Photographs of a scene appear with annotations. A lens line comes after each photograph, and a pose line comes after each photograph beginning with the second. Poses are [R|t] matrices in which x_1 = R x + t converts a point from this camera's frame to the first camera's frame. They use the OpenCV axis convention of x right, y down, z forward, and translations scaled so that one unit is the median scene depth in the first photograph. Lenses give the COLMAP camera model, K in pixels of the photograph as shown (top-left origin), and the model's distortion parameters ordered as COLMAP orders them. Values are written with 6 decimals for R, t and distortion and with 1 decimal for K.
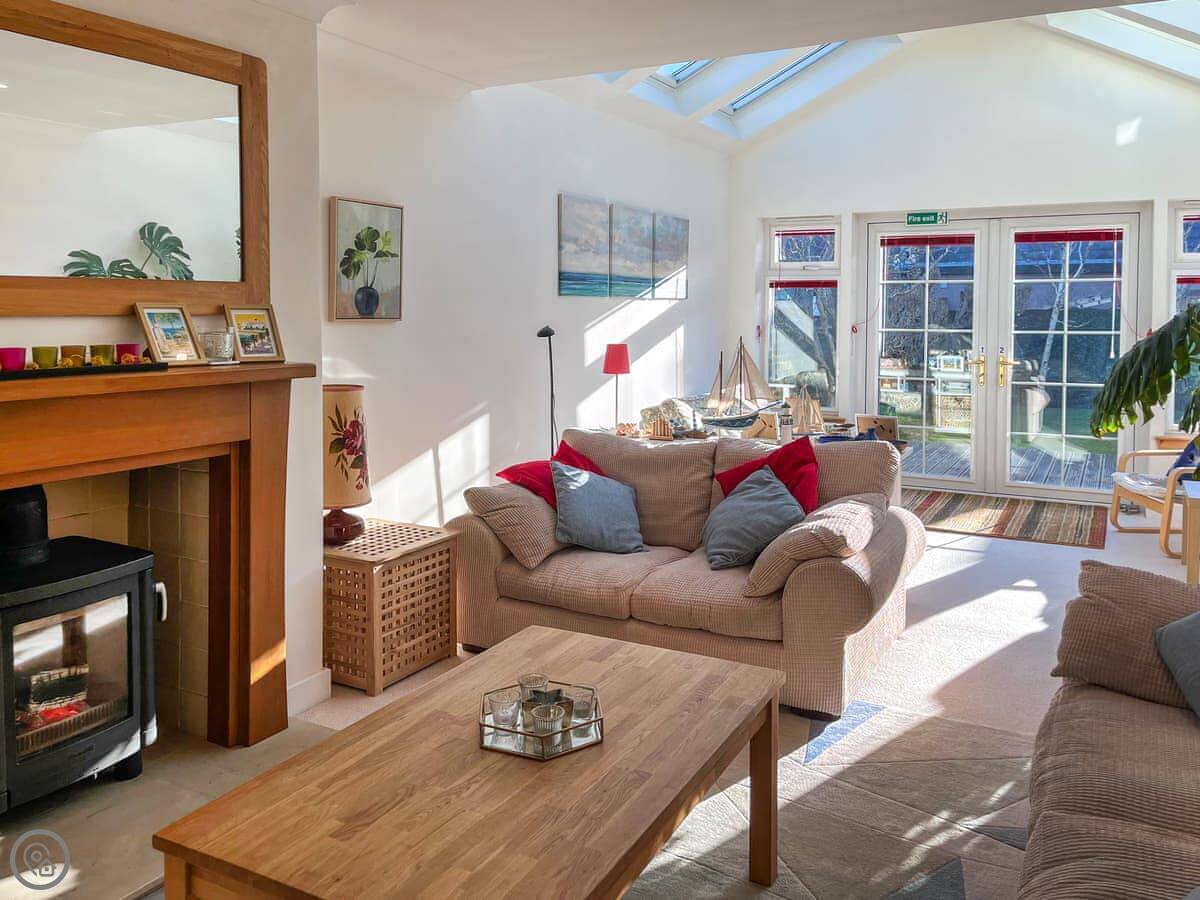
lens RADIAL K [[961.0, 0, 608.4], [0, 961.0, 342.4], [0, 0, 1]] dist [0.025835, 0.004422]
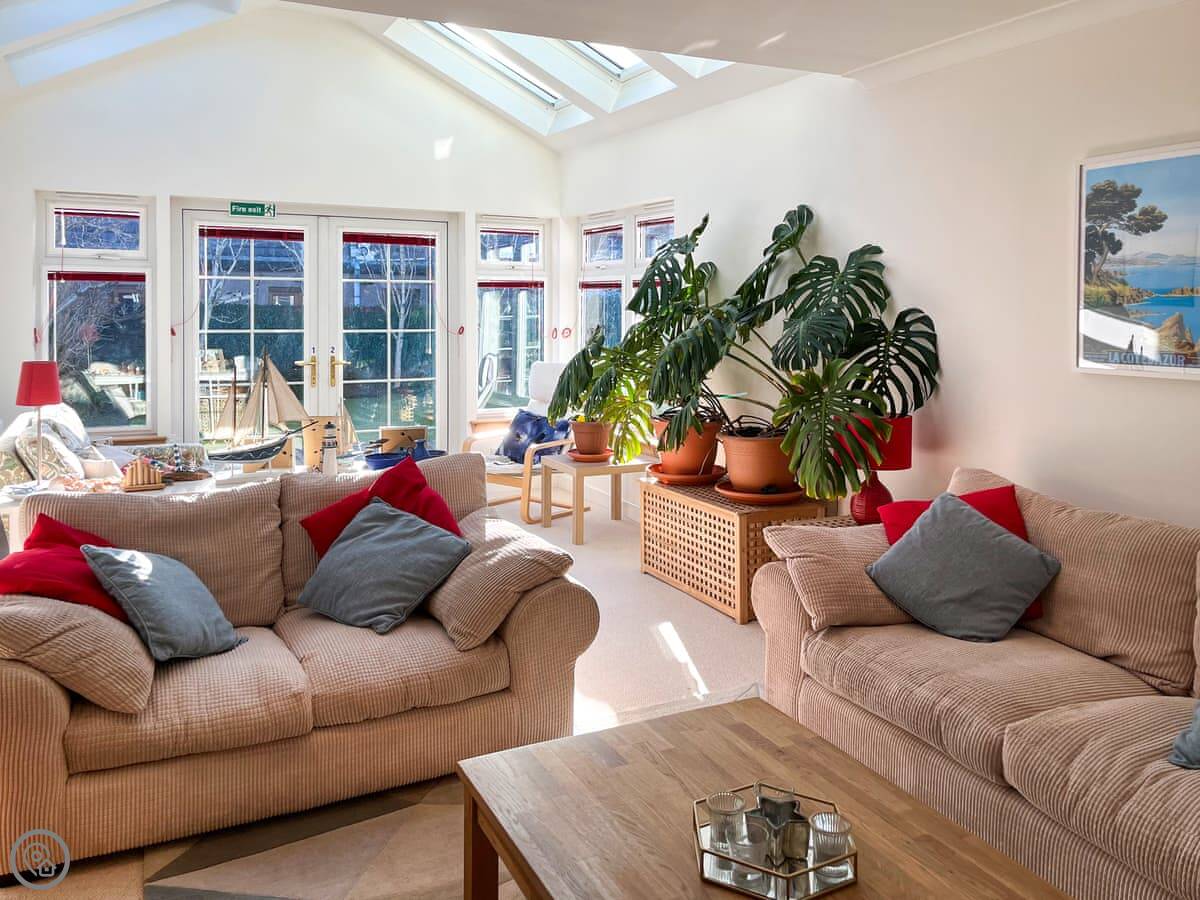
lens RADIAL K [[961.0, 0, 608.4], [0, 961.0, 342.4], [0, 0, 1]] dist [0.025835, 0.004422]
pose [[0.587280, -0.028690, 0.808875, -0.226246], [0.022981, 0.999560, 0.018768, -0.011504], [-0.809057, 0.007567, 0.587681, 0.188658]]
